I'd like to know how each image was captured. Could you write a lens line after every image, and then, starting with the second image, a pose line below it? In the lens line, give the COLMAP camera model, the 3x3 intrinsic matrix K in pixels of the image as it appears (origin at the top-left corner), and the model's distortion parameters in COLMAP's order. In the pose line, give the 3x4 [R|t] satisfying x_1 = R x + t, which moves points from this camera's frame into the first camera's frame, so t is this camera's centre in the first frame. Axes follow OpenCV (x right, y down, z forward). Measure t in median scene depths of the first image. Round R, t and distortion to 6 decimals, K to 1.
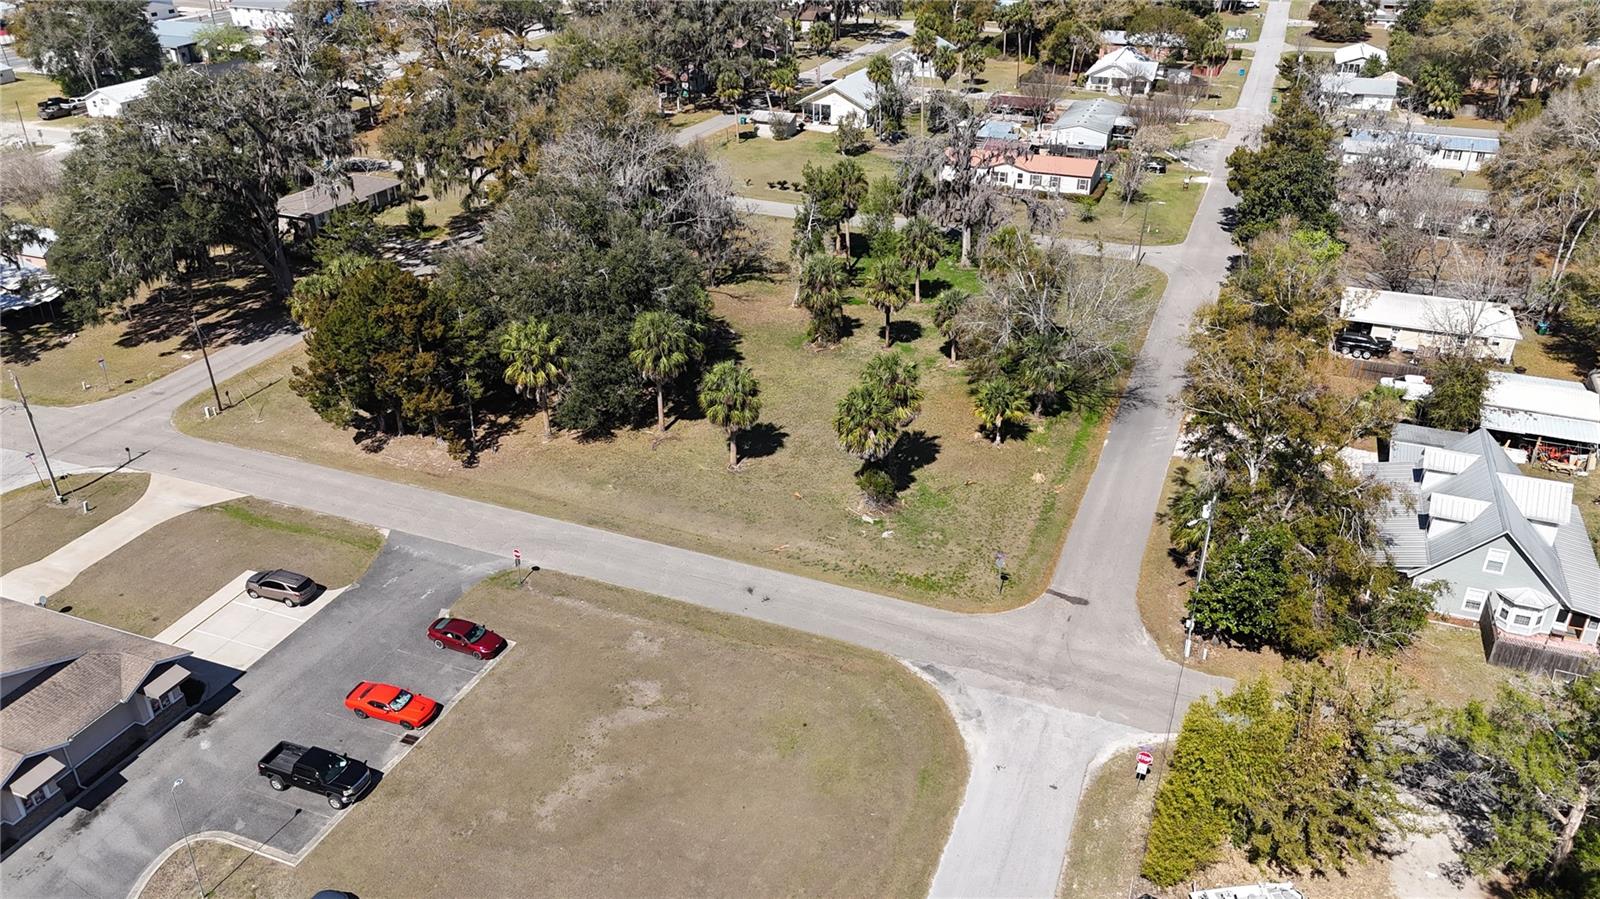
lens RADIAL K [[1191.9, 0, 805.4], [0, 1191.9, 446.1], [0, 0, 1]] dist [0.052216, -0.032361]
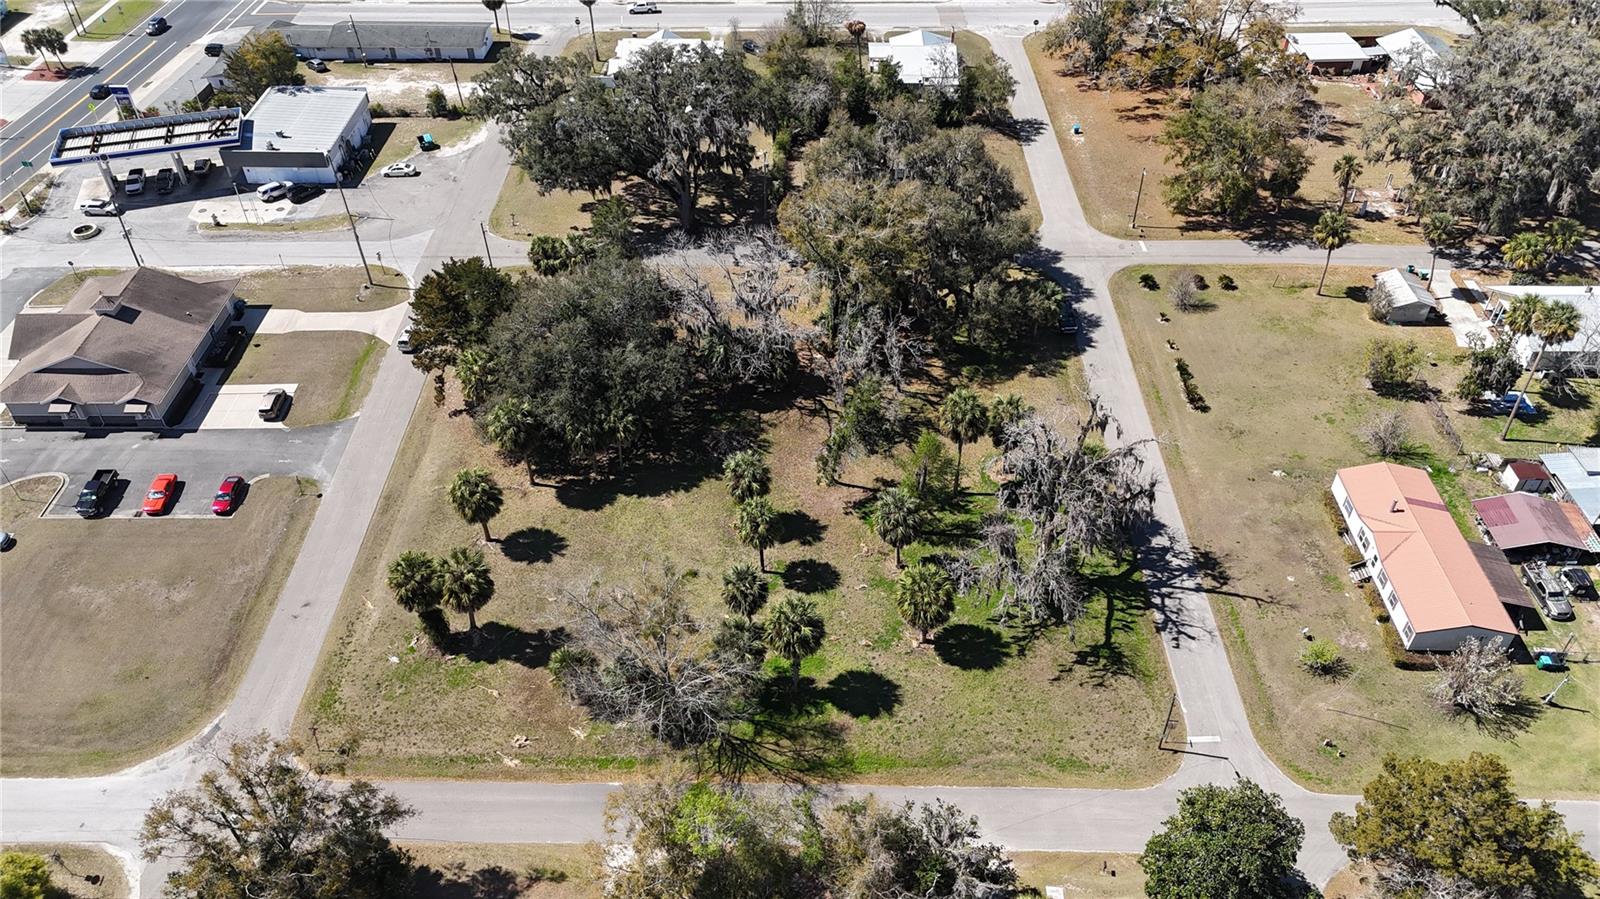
lens RADIAL K [[1191.9, 0, 805.4], [0, 1191.9, 446.1], [0, 0, 1]] dist [0.052216, -0.032361]
pose [[0.360892, 0.613392, -0.702501, 0.853852], [-0.435224, 0.776982, 0.454840, -0.754018], [0.824825, 0.141597, 0.547369, 0.571165]]
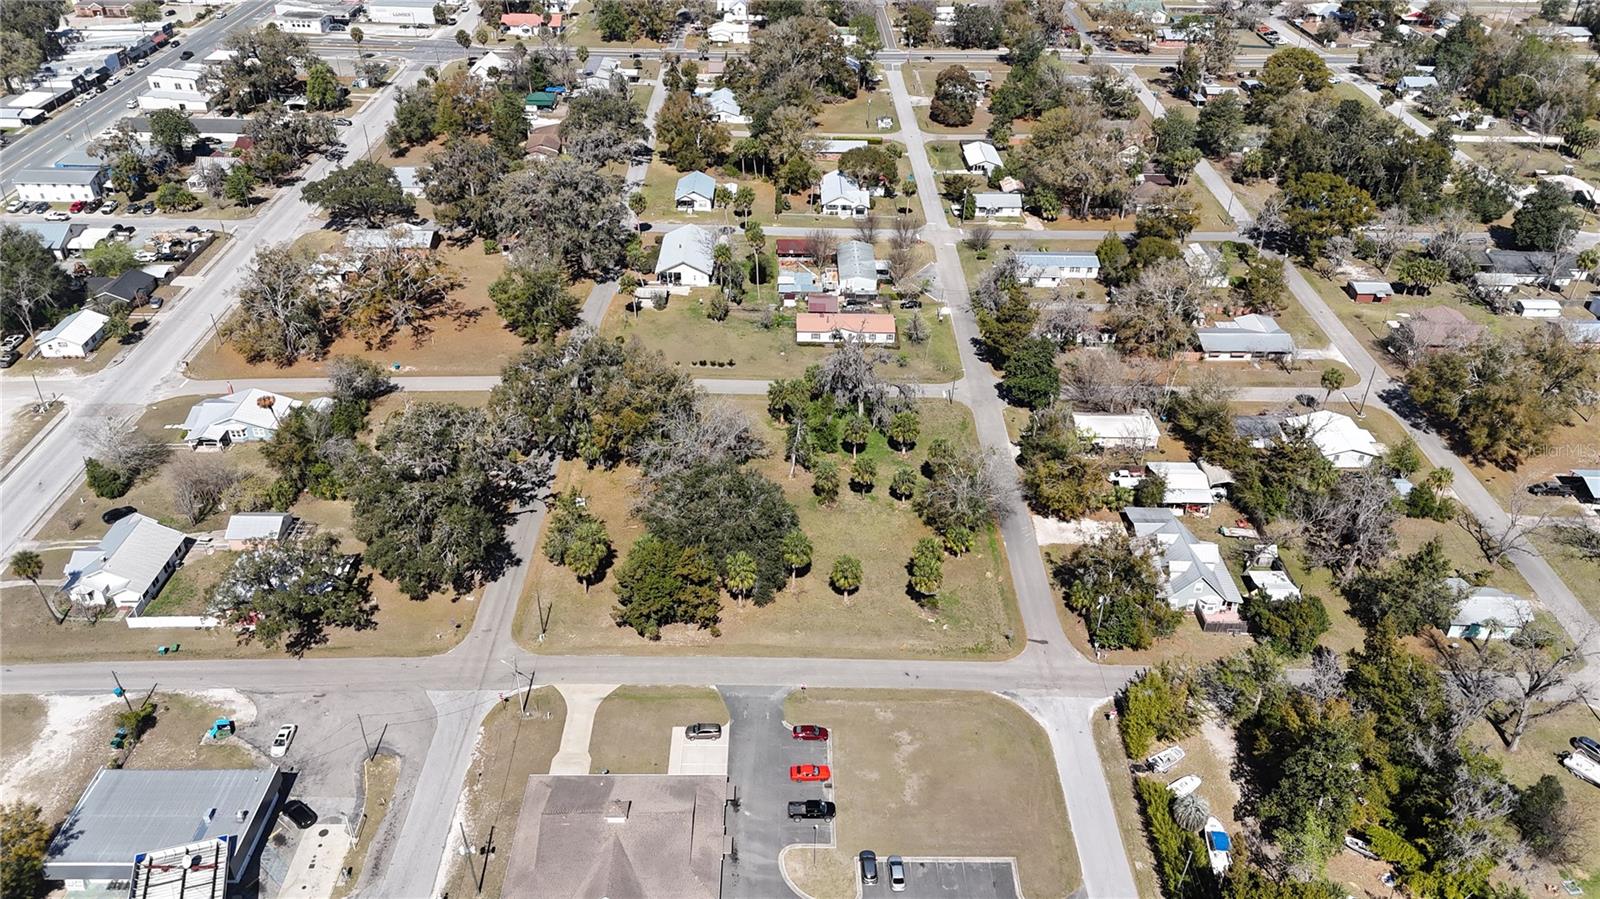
lens RADIAL K [[1192.8, 0, 805.9], [0, 1192.8, 444.7], [0, 0, 1]] dist [0.068508, -0.065979]
pose [[0.925960, -0.186940, 0.328104, -0.687436], [0.158577, 0.981039, 0.111426, -0.447896], [-0.342713, -0.051146, 0.938047, -0.744751]]
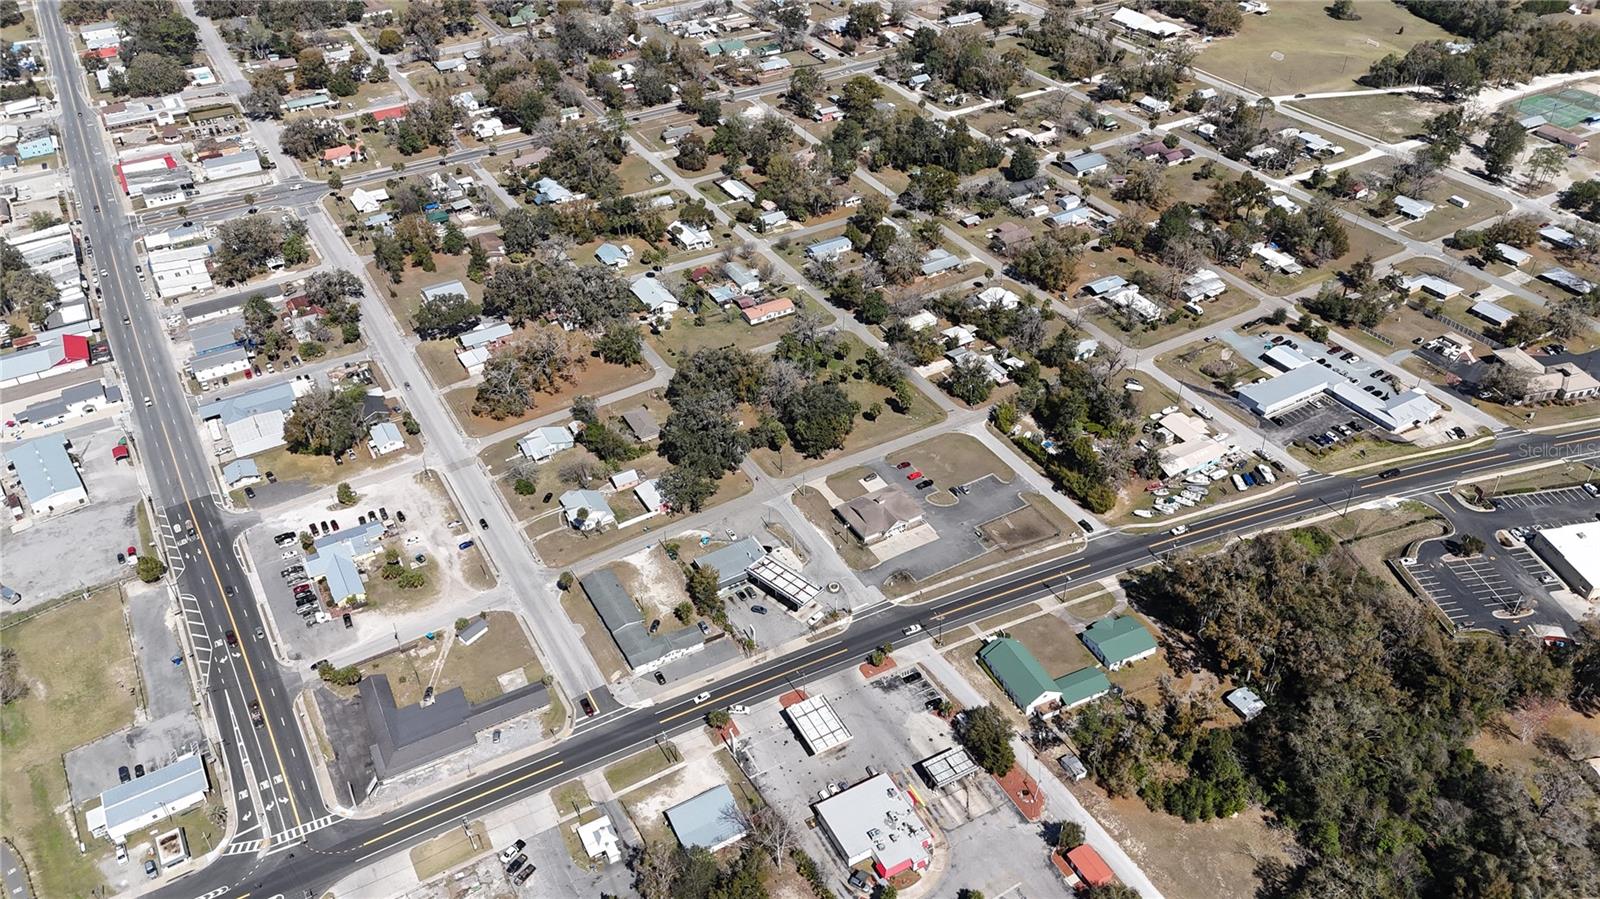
lens RADIAL K [[1192.8, 0, 805.9], [0, 1192.8, 444.7], [0, 0, 1]] dist [0.068508, -0.065979]
pose [[0.620538, -0.478850, 0.620995, -3.082640], [0.381362, 0.876233, 0.294583, -1.348034], [-0.685197, 0.054024, 0.726351, -2.121655]]
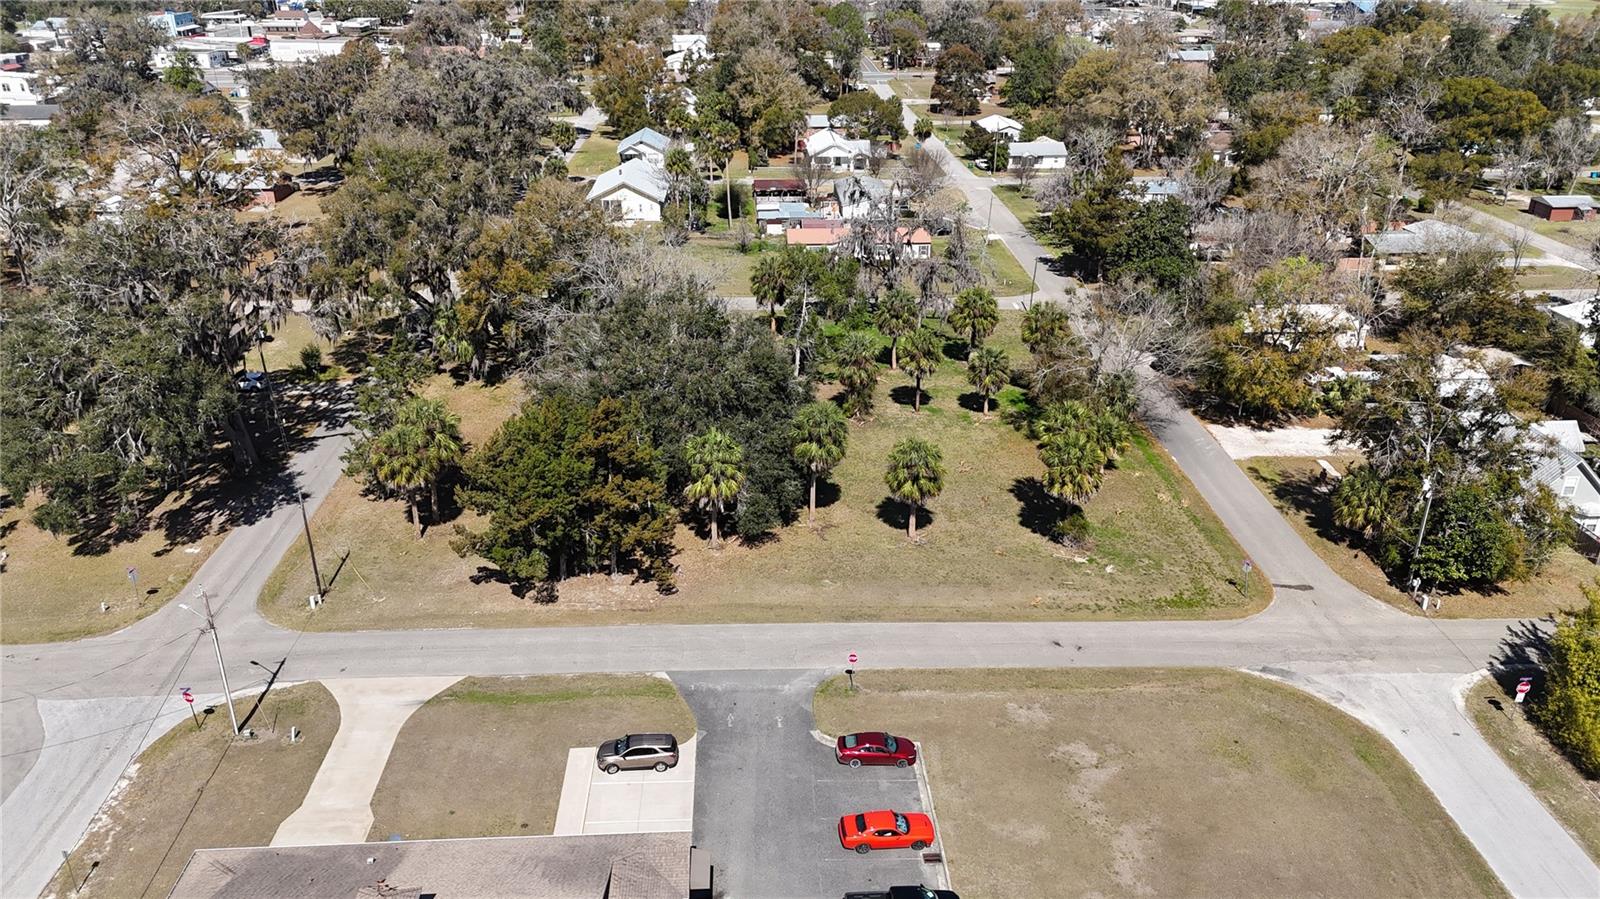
lens RADIAL K [[1191.9, 0, 805.4], [0, 1191.9, 446.1], [0, 0, 1]] dist [0.052216, -0.032361]
pose [[0.911326, -0.161986, 0.378478, -0.506711], [0.188132, 0.981593, -0.032881, -0.044860], [-0.366186, 0.101169, 0.925026, 0.084772]]
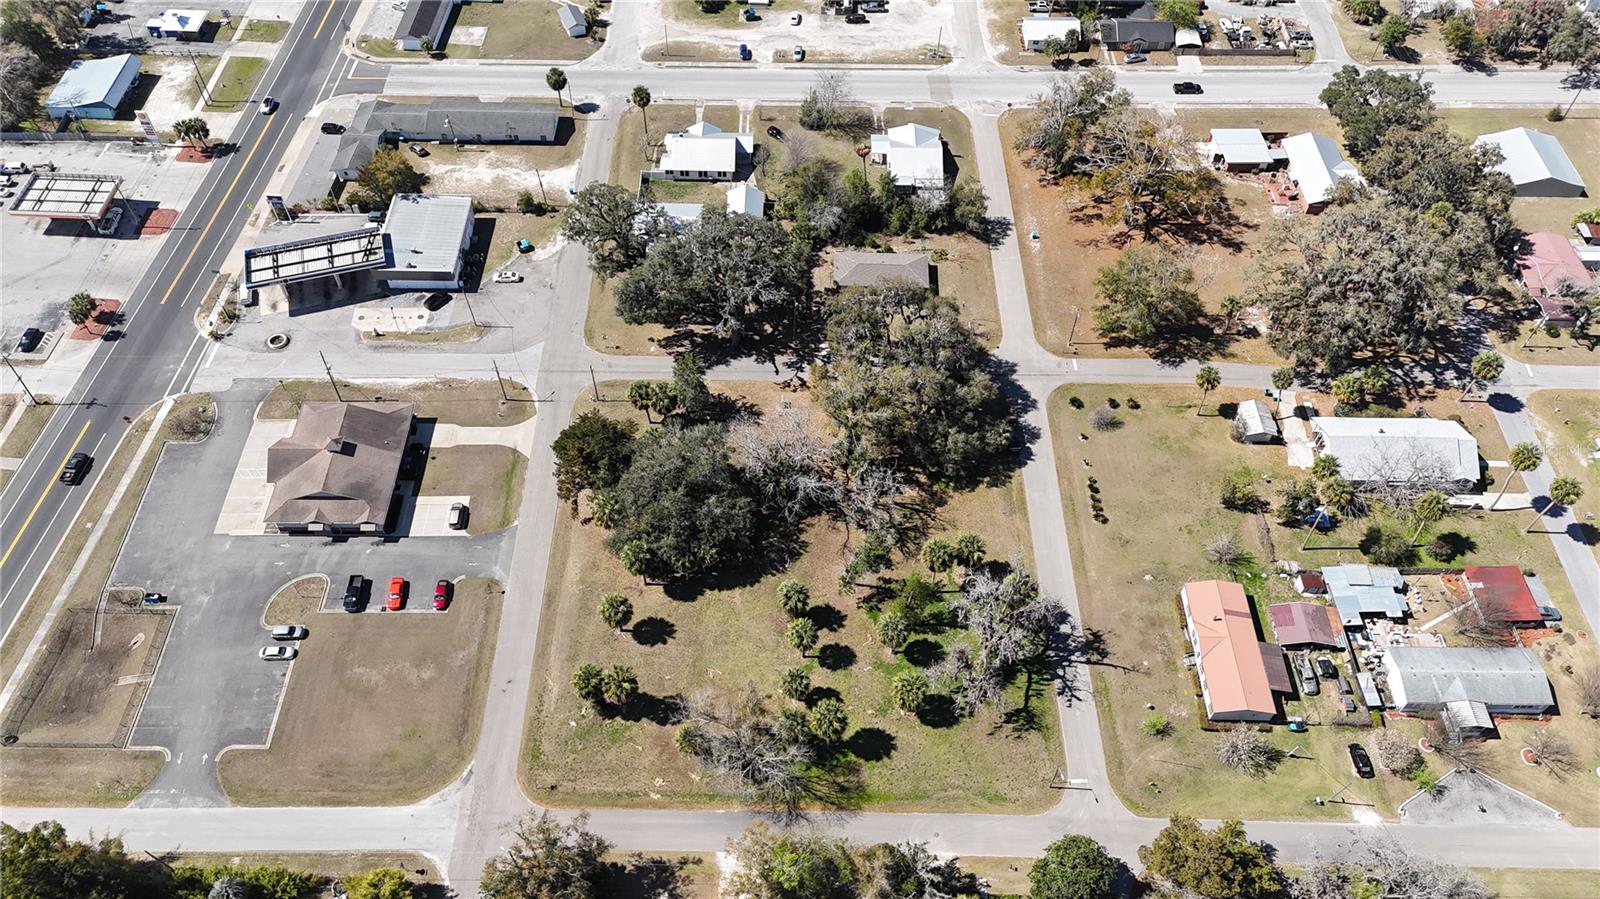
lens RADIAL K [[1192.8, 0, 805.9], [0, 1192.8, 444.7], [0, 0, 1]] dist [0.068508, -0.065979]
pose [[0.368731, 0.736113, -0.567605, 0.878029], [-0.451694, 0.675585, 0.582716, -1.377998], [0.812410, 0.041519, 0.581607, 0.134712]]
